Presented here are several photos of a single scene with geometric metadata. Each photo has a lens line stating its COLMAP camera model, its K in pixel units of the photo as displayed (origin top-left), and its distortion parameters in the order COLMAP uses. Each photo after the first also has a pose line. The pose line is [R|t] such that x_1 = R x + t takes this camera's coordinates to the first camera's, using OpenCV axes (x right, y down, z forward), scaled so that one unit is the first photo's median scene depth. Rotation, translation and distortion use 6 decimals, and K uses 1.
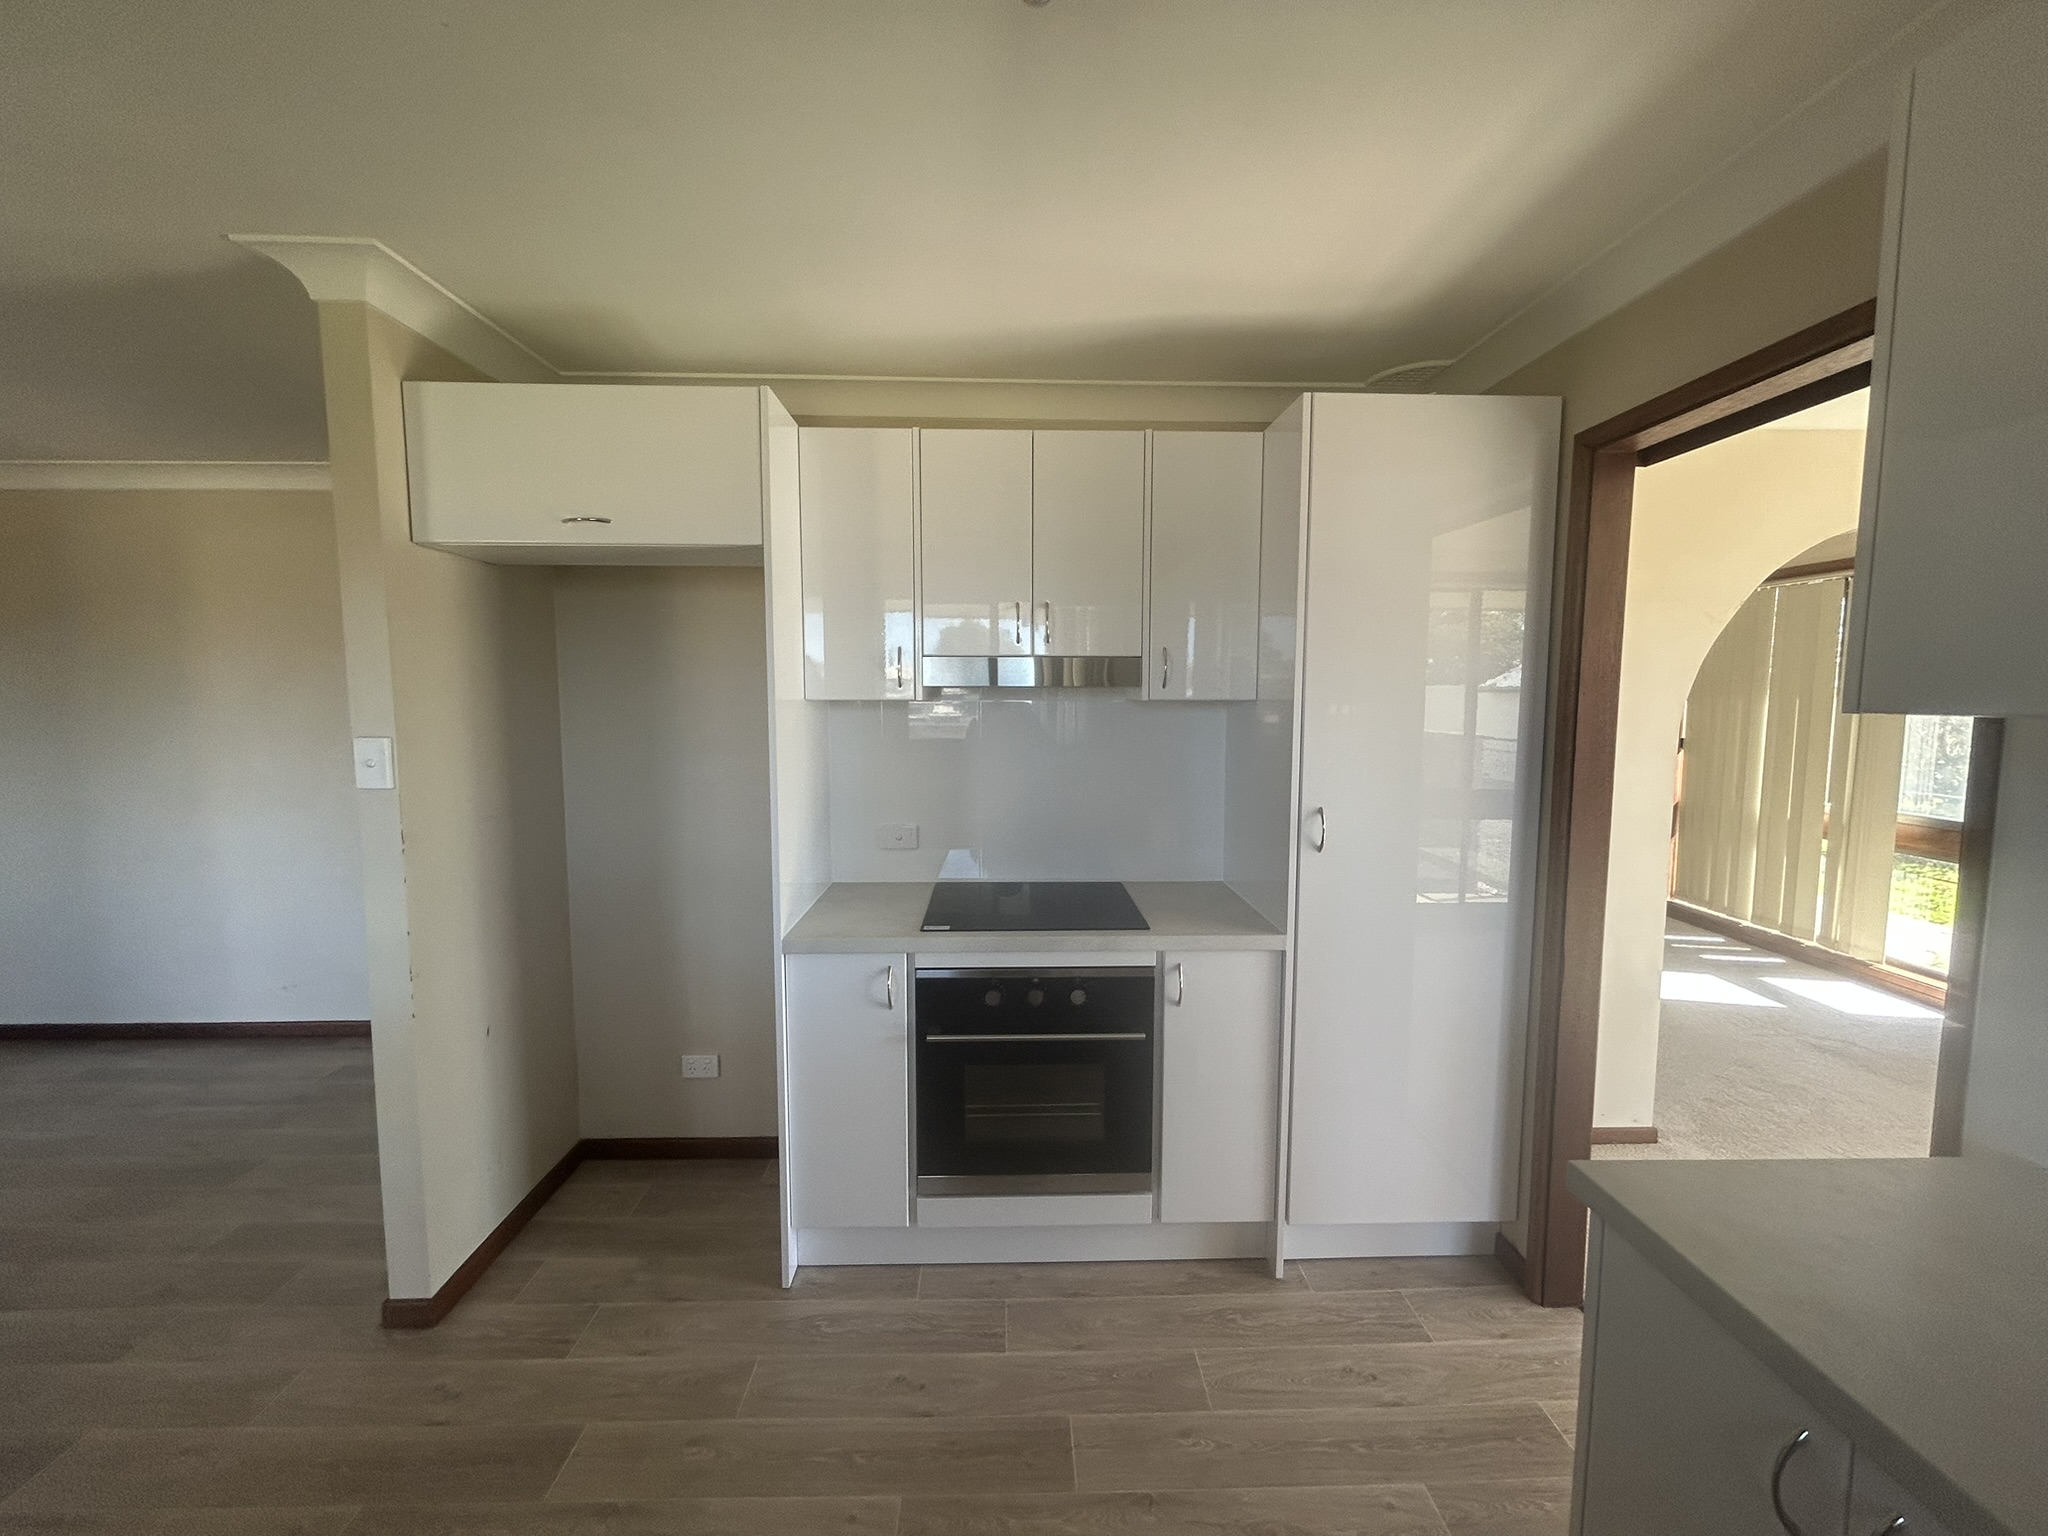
lens RADIAL K [[824.8, 0, 1028.2], [0, 824.8, 761.9], [0, 0, 1]] dist [0.001342, 0.000031]
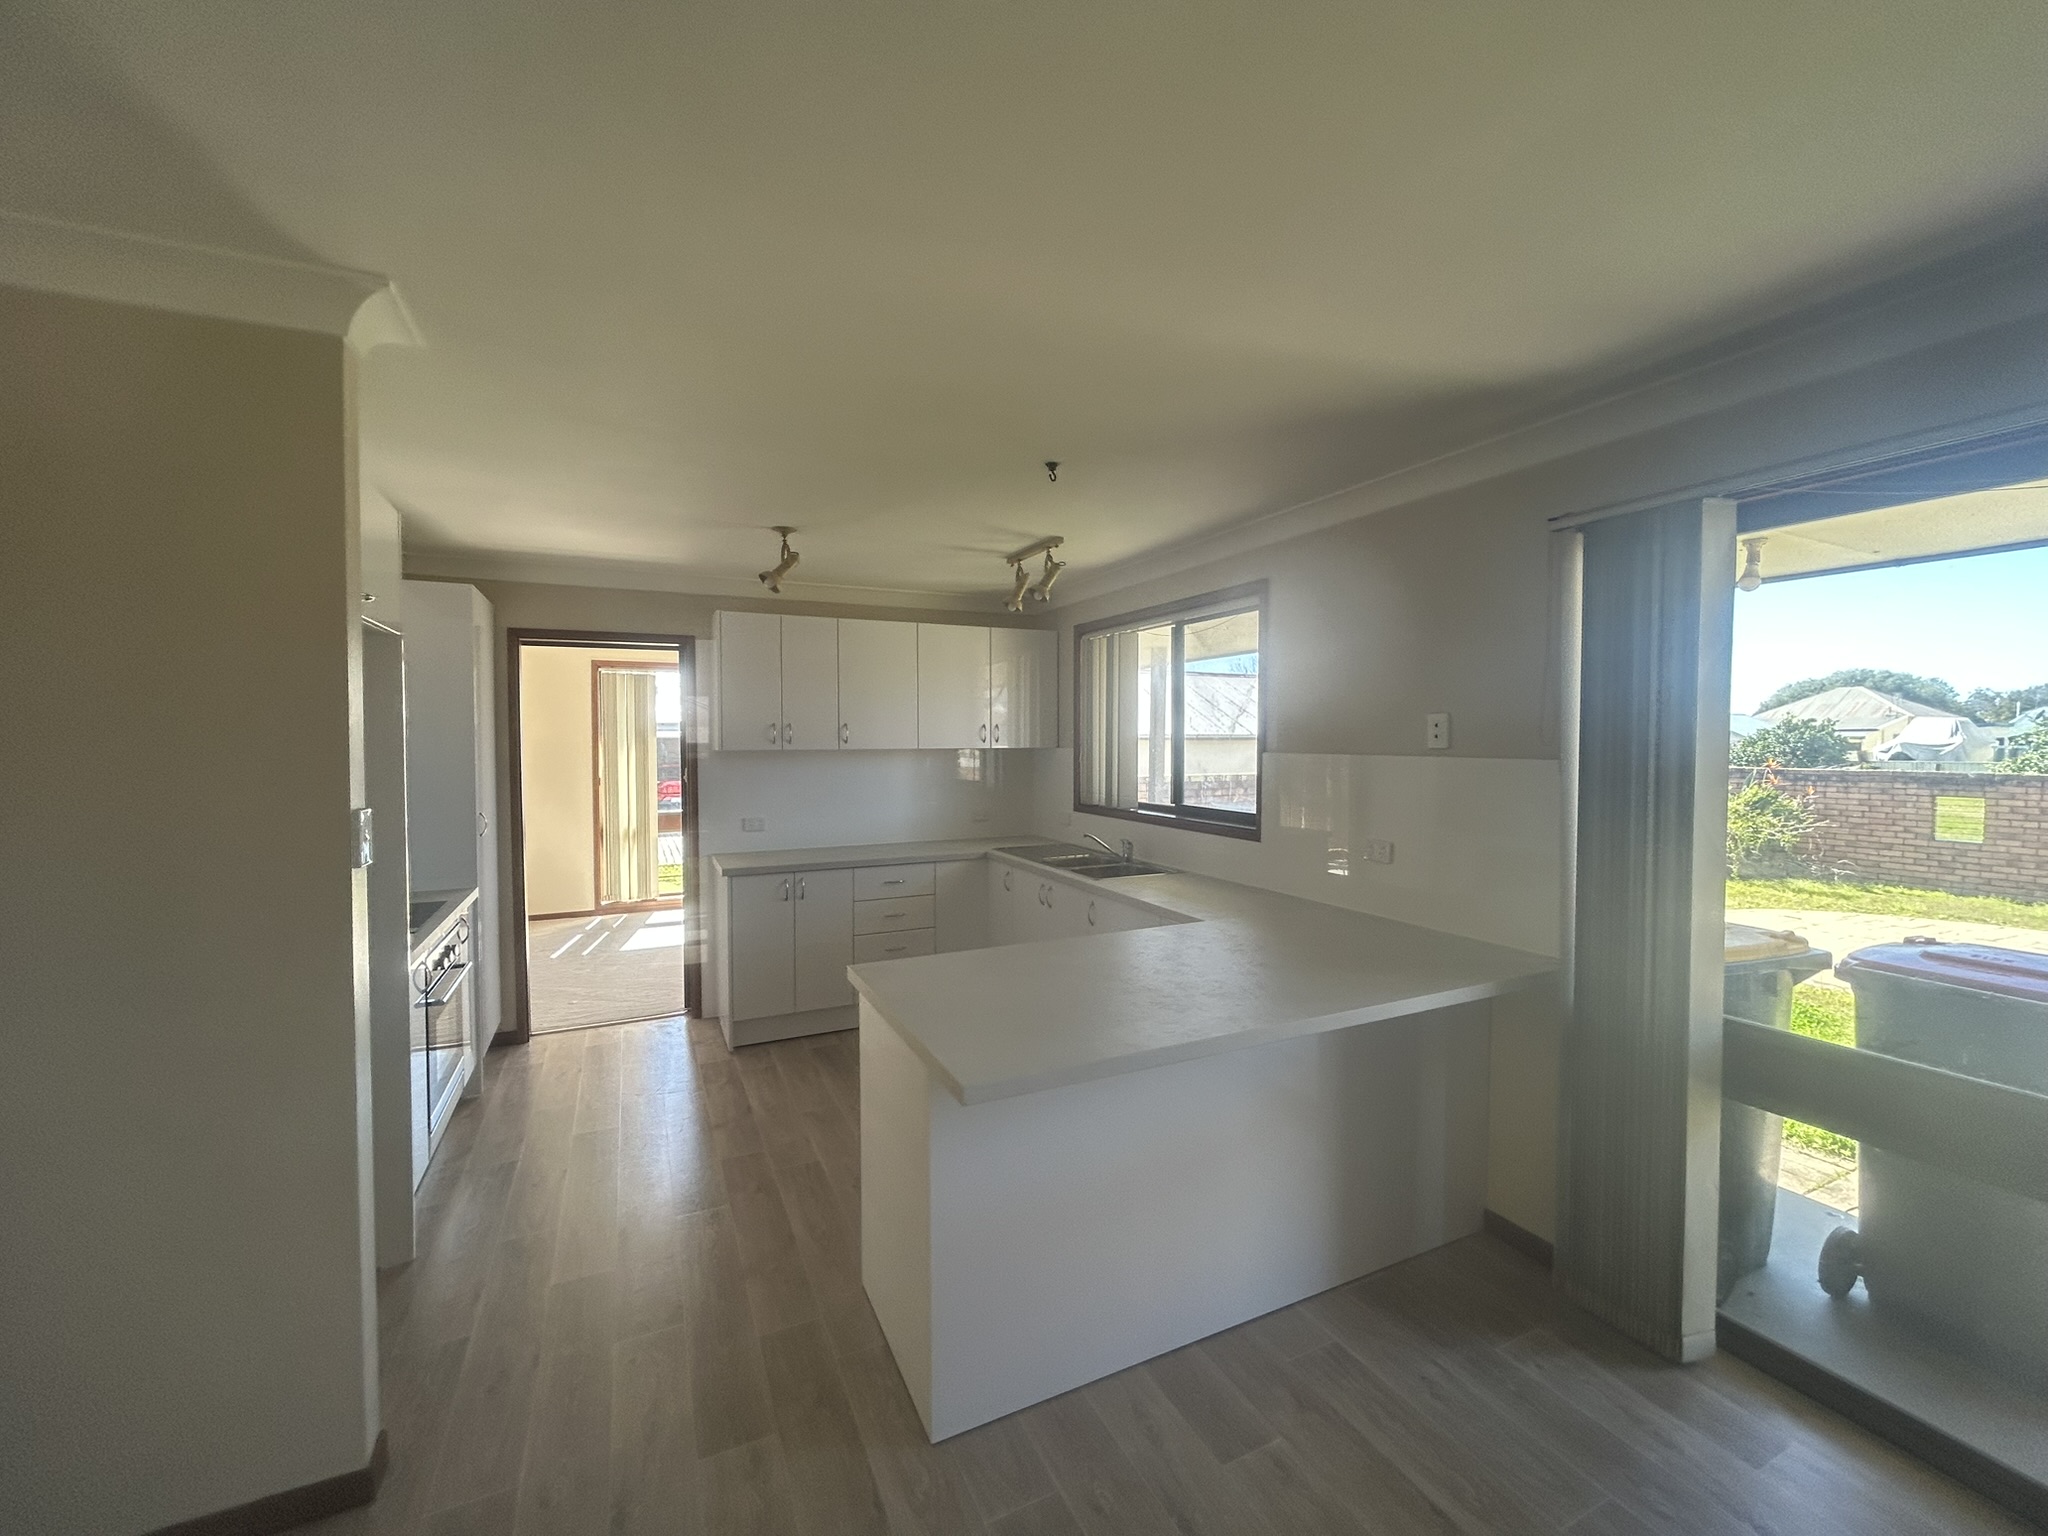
lens RADIAL K [[824.8, 0, 1022.0], [0, 824.8, 769.7], [0, 0, 1]] dist [0.001342, 0.000031]
pose [[-0.407386, -0.033959, 0.912624, -1.716311], [0.078787, 0.994276, 0.072167, -0.070469], [-0.909851, 0.101303, -0.402379, 0.626445]]
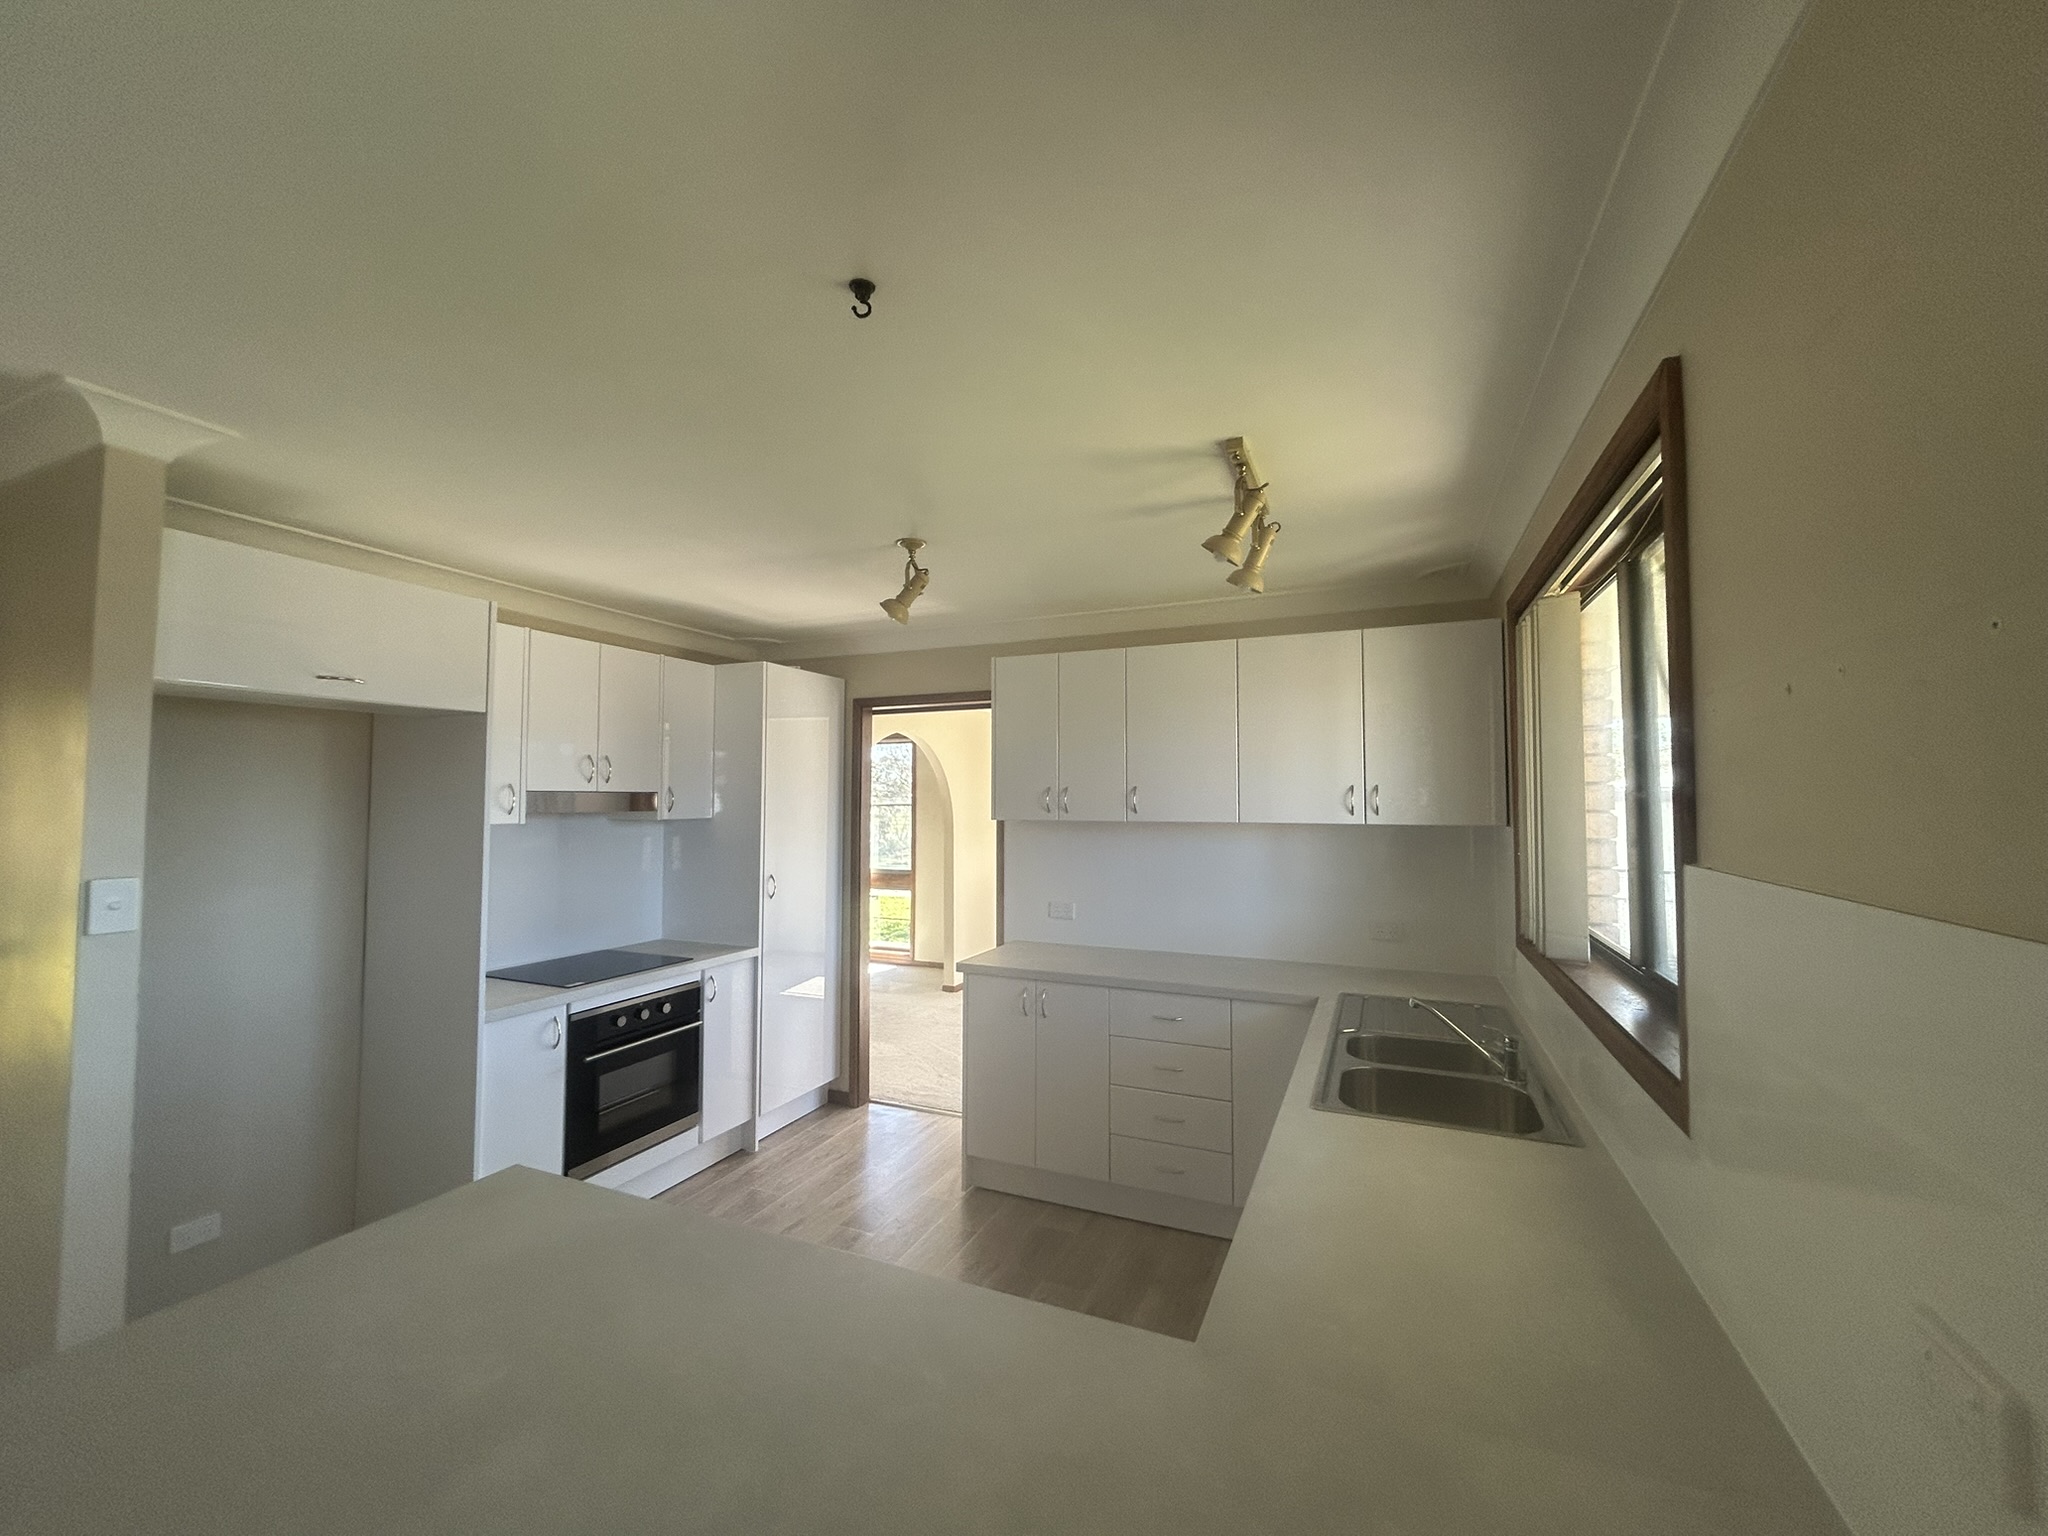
lens RADIAL K [[824.8, 0, 1031.0], [0, 824.8, 765.5], [0, 0, 1]] dist [0.001342, 0.000031]
pose [[0.421482, 0.035659, 0.906135, -1.082574], [0.076374, 0.994281, -0.074653, -0.006793], [-0.903615, 0.100670, 0.416348, -0.335071]]
